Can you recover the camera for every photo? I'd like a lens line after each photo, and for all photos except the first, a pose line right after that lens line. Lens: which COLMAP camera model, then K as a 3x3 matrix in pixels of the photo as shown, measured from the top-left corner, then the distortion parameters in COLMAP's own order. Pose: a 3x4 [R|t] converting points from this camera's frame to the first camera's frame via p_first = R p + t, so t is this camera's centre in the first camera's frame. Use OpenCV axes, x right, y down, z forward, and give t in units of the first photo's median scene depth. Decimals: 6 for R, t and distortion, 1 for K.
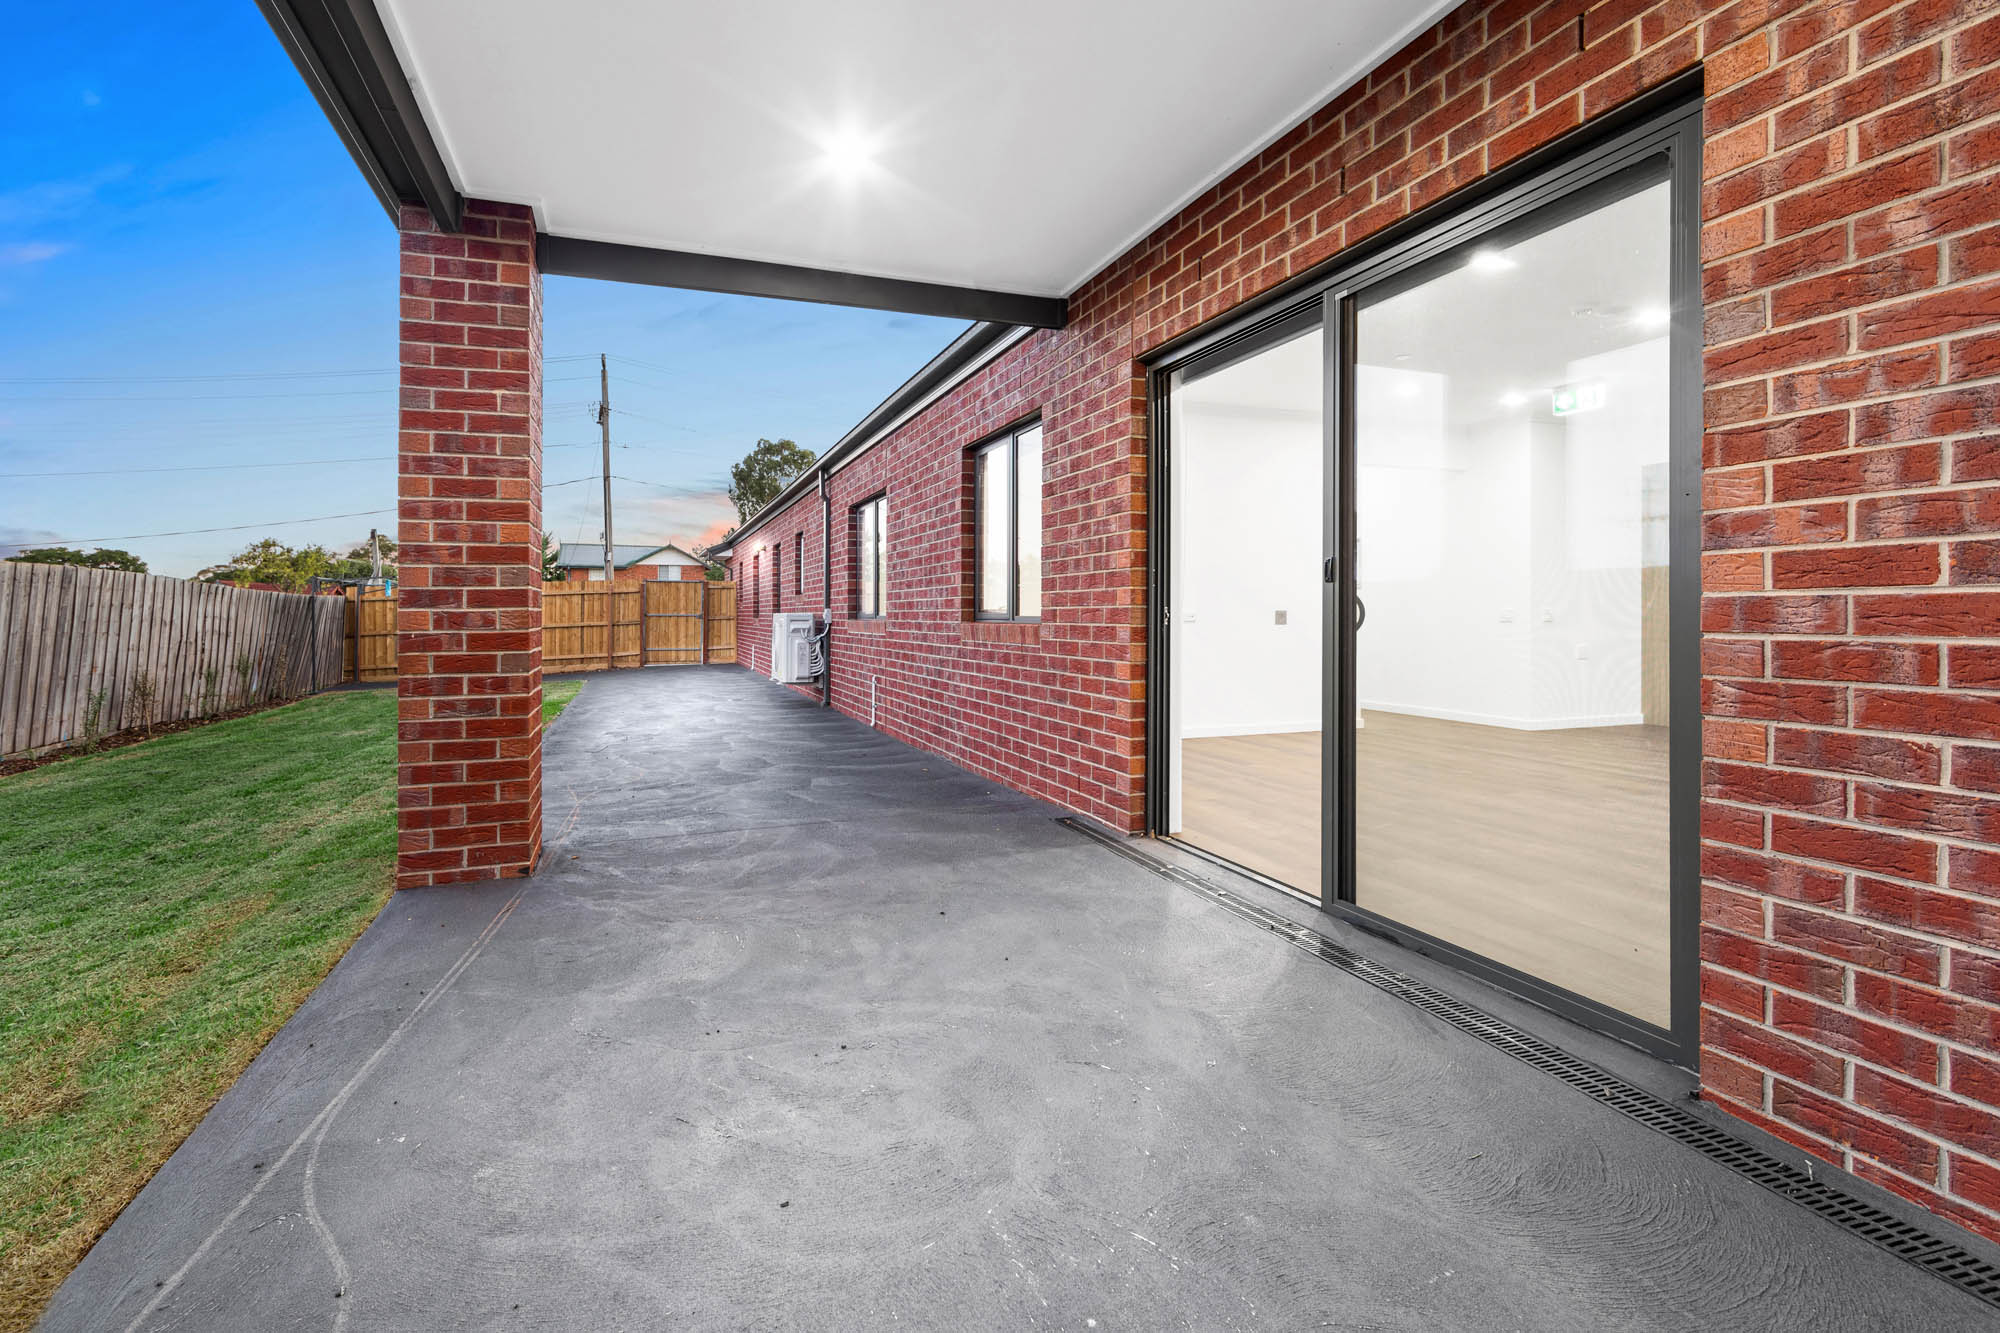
lens RADIAL K [[832.6, 0, 998.7], [0, 832.6, 606.1], [0, 0, 1]] dist [-0.011570, -0.000024]
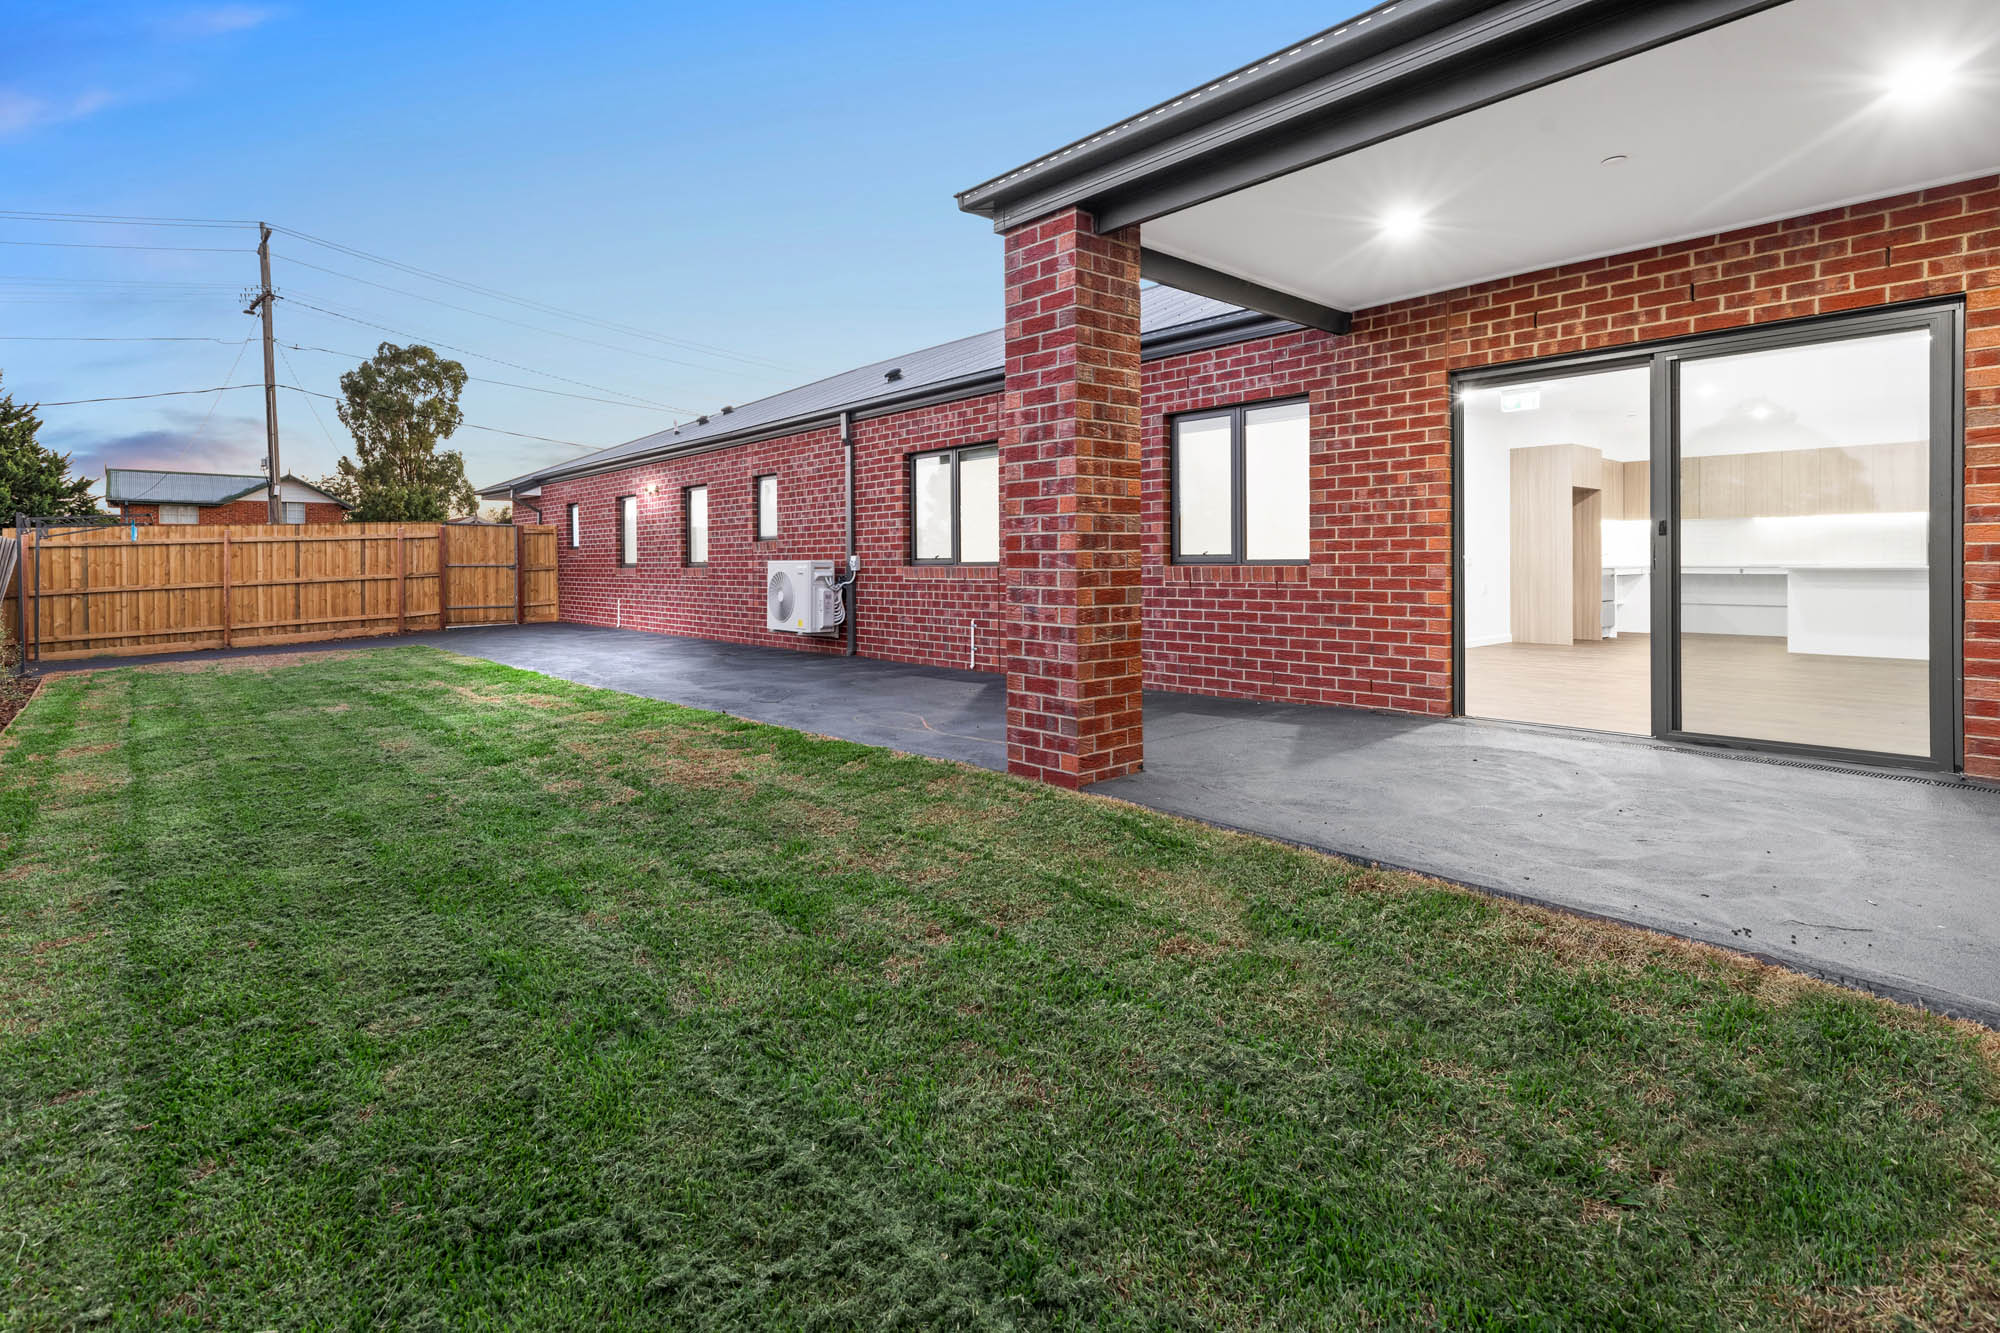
lens RADIAL K [[913.1, 0, 999.7], [0, 913.1, 555.5], [0, 0, 1]] dist [0.002210, 0.000061]
pose [[0.935312, -0.000385, 0.353823, -0.849543], [0.000749, 0.999999, -0.000891, 0.007664], [-0.353822, 0.001099, 0.935312, -0.122428]]
